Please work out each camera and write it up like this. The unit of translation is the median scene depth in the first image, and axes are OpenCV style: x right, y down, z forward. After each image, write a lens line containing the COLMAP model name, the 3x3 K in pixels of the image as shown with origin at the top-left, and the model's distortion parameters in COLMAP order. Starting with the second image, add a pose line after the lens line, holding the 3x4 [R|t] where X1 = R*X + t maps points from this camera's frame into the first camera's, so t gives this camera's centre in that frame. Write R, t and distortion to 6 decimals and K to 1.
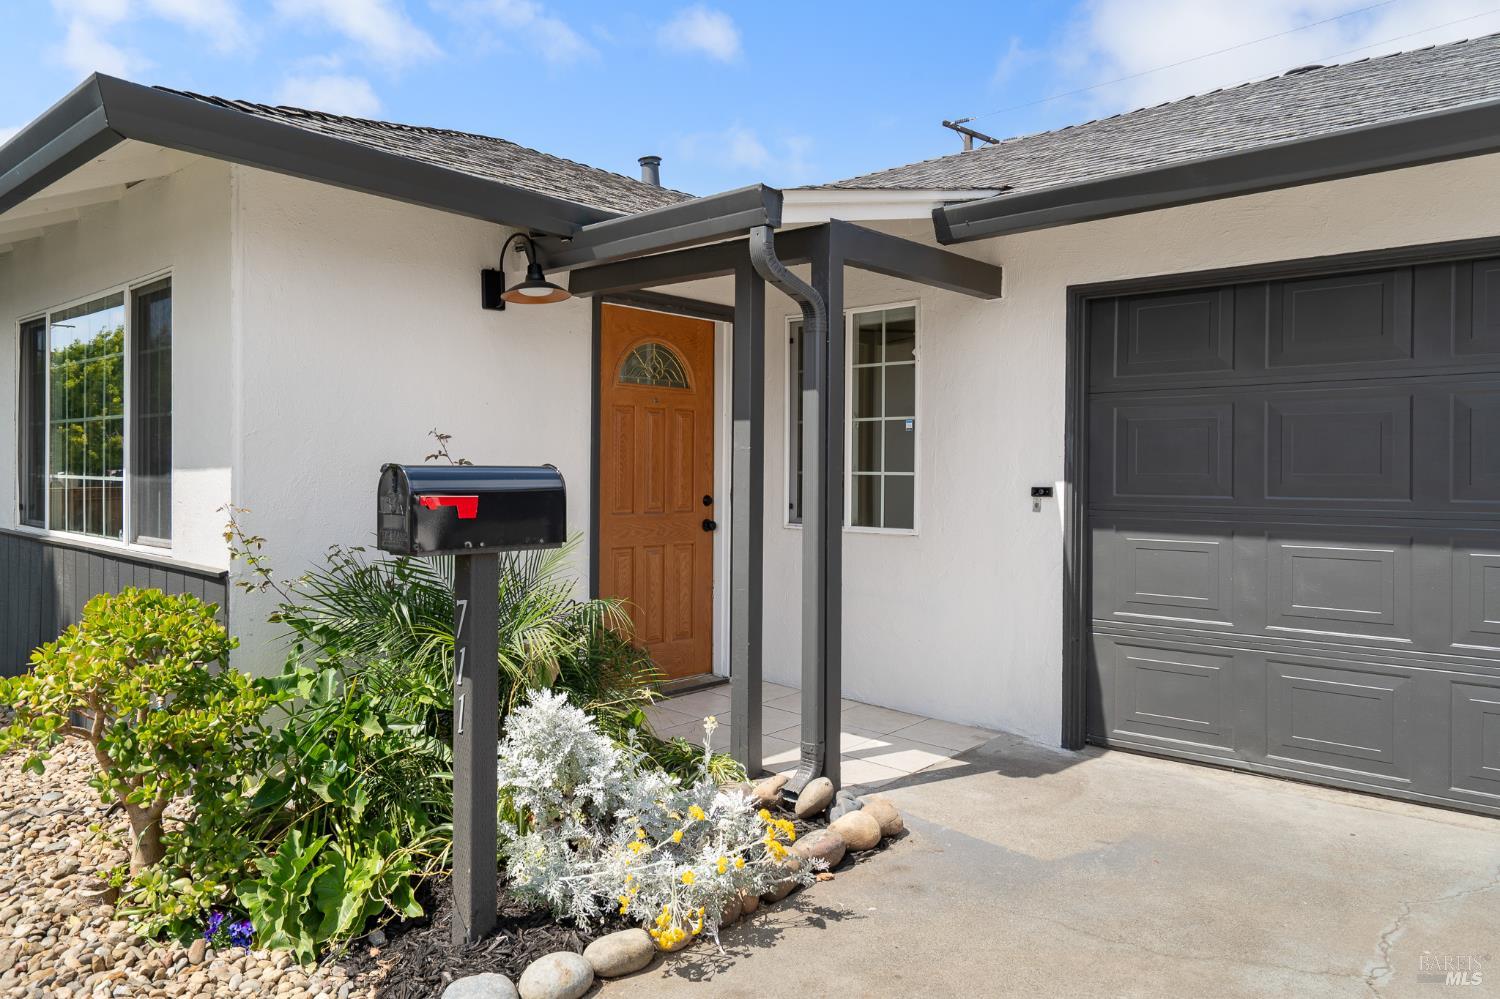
lens RADIAL K [[1024.0, 0, 736.5], [0, 1024.0, 469.8], [0, 0, 1]] dist [-0.000157, 0.000632]
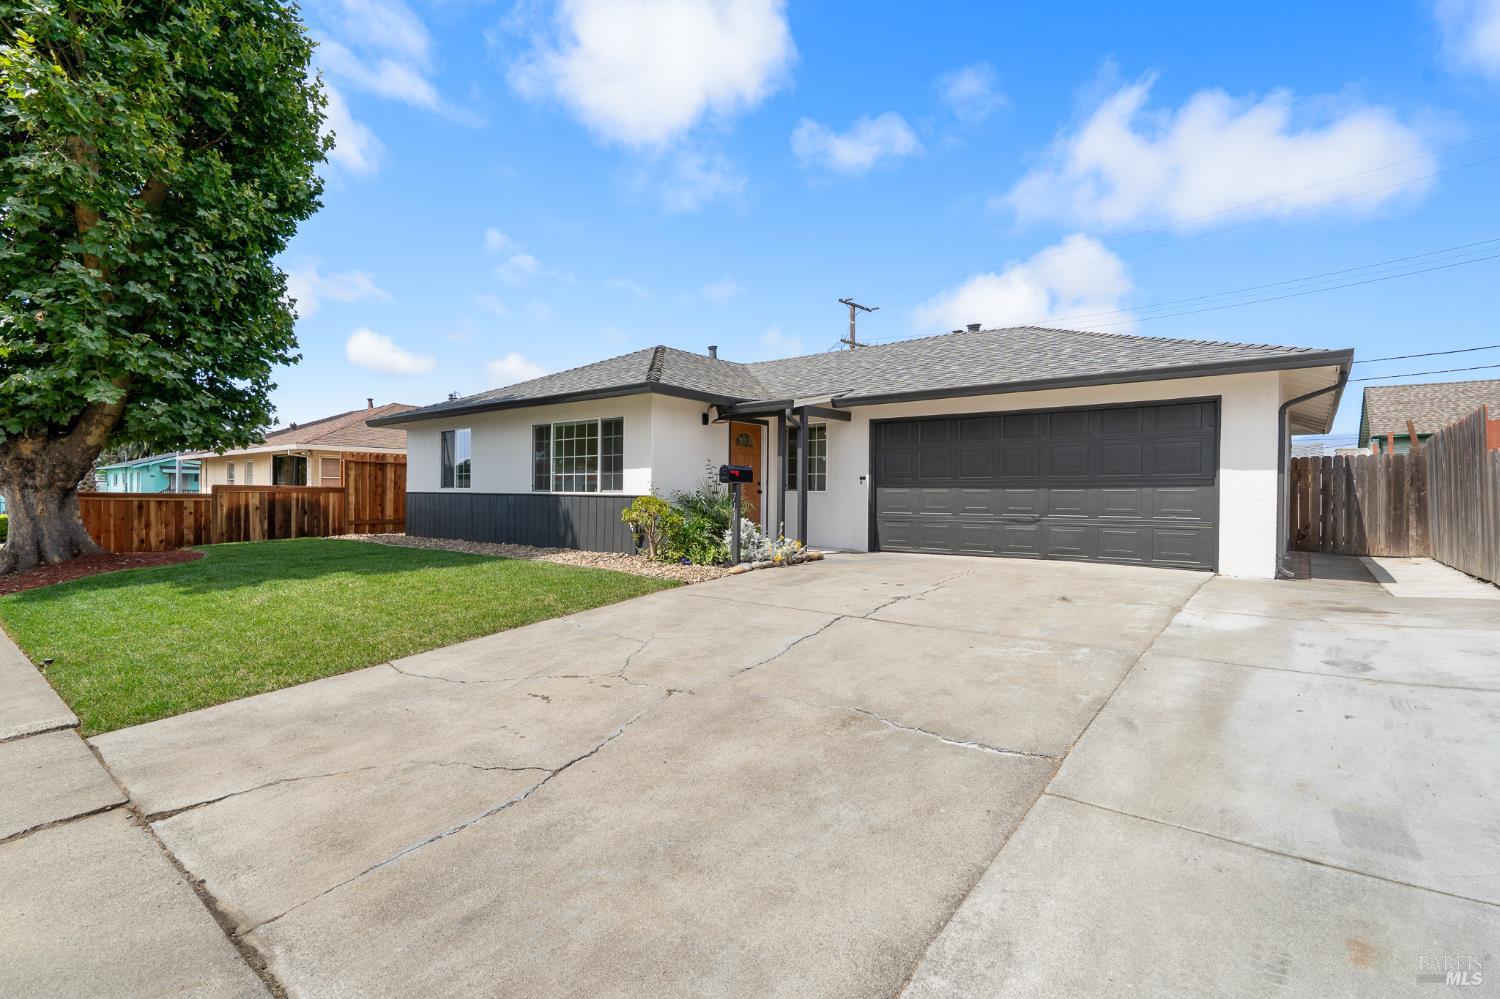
lens RADIAL K [[688.2, 0, 733.9], [0, 688.2, 500.8], [0, 0, 1]] dist [-0.036053, 0.014007]
pose [[0.999026, -0.000035, 0.044126, -0.242281], [-0.000350, 0.999962, 0.008709, 0.079417], [-0.044125, -0.008716, 0.998988, -1.322961]]
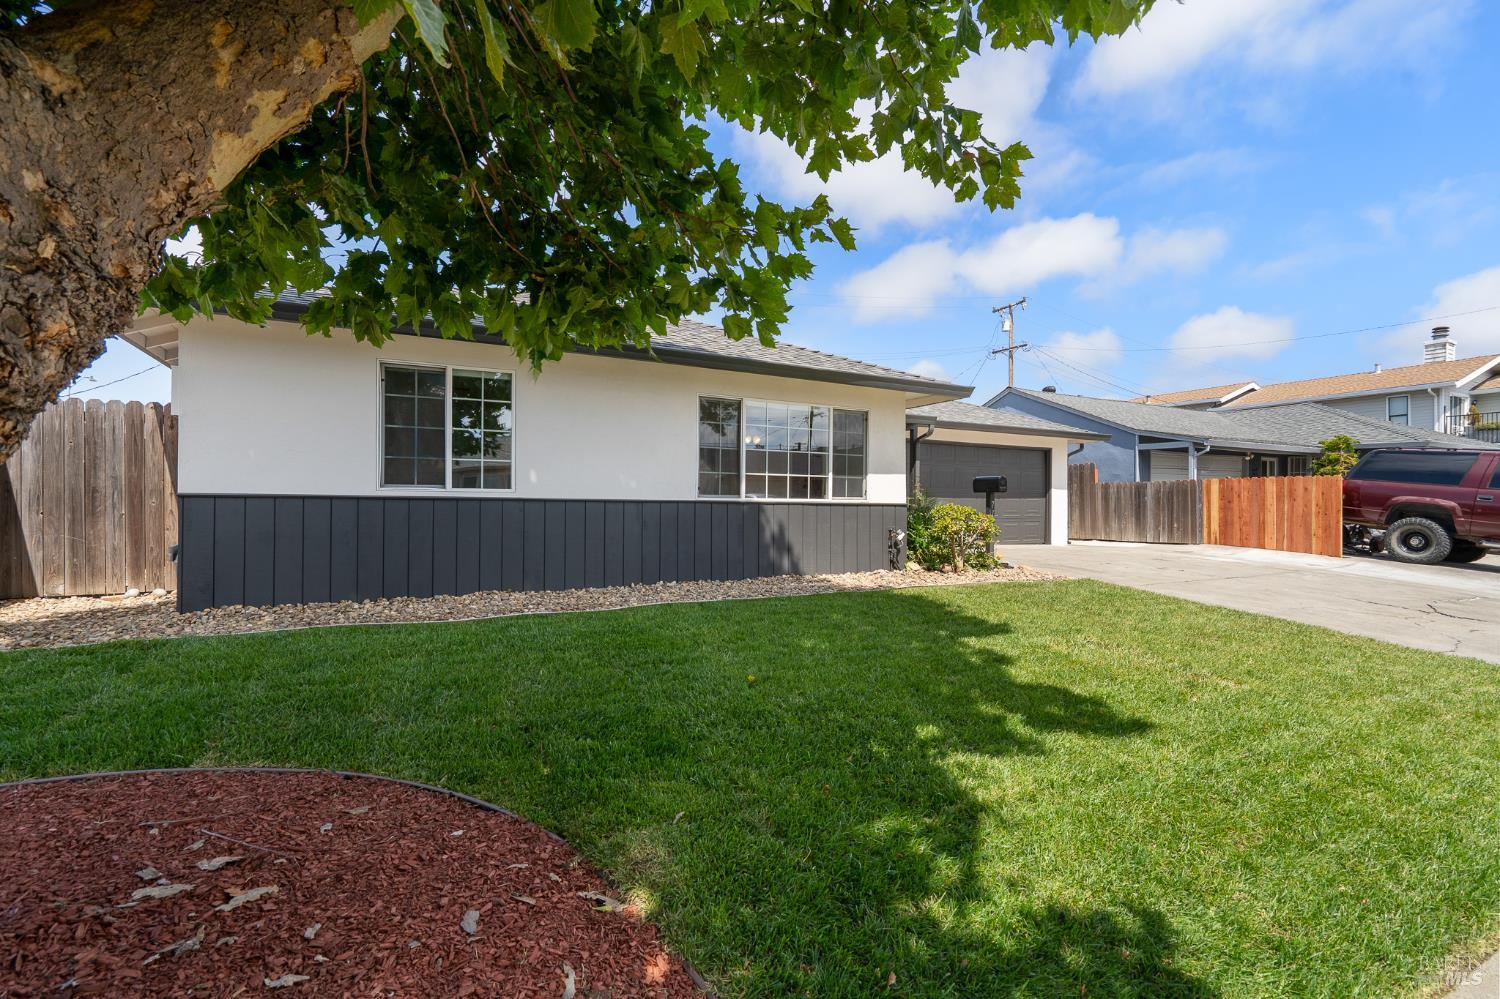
lens RADIAL K [[688.2, 0, 736.6], [0, 688.2, 496.2], [0, 0, 1]] dist [-0.036053, 0.014007]
pose [[0.346769, 0.004695, 0.937939, -2.396274], [-0.007110, 0.999972, -0.002377, 0.067789], [-0.937924, -0.005844, 0.346793, 0.587849]]
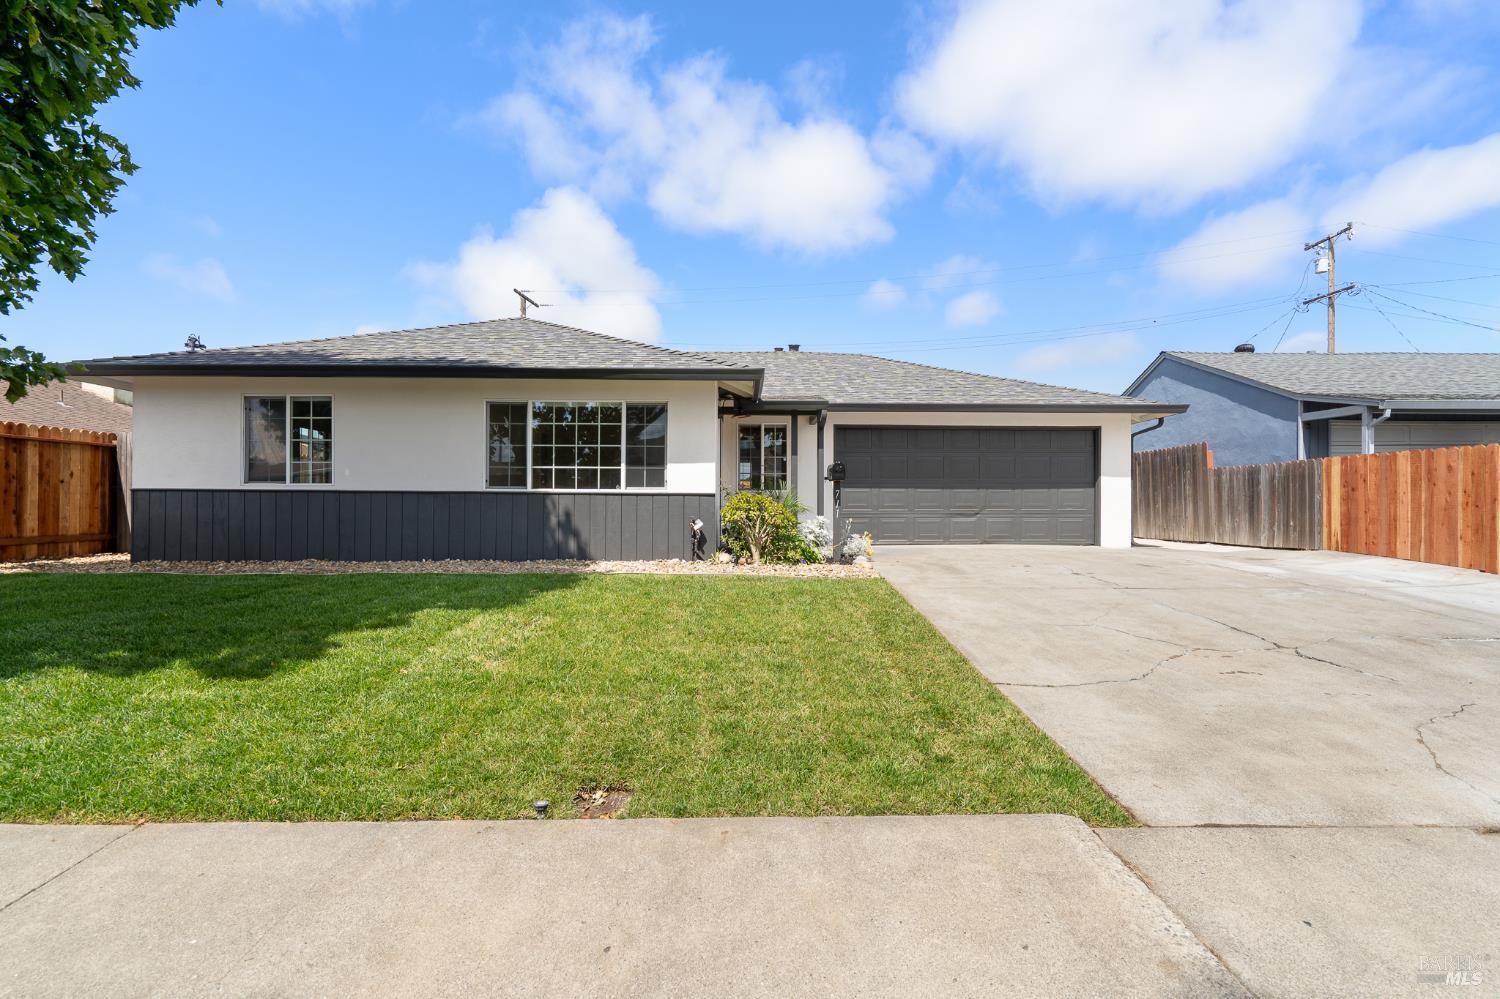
lens RADIAL K [[688.2, 0, 730.0], [0, 688.2, 501.5], [0, 0, 1]] dist [-0.036053, 0.014007]
pose [[0.751722, -0.002905, 0.659474, -1.642071], [0.000560, 0.999993, 0.003767, 0.097241], [-0.659480, -0.002462, 0.751718, -0.664730]]
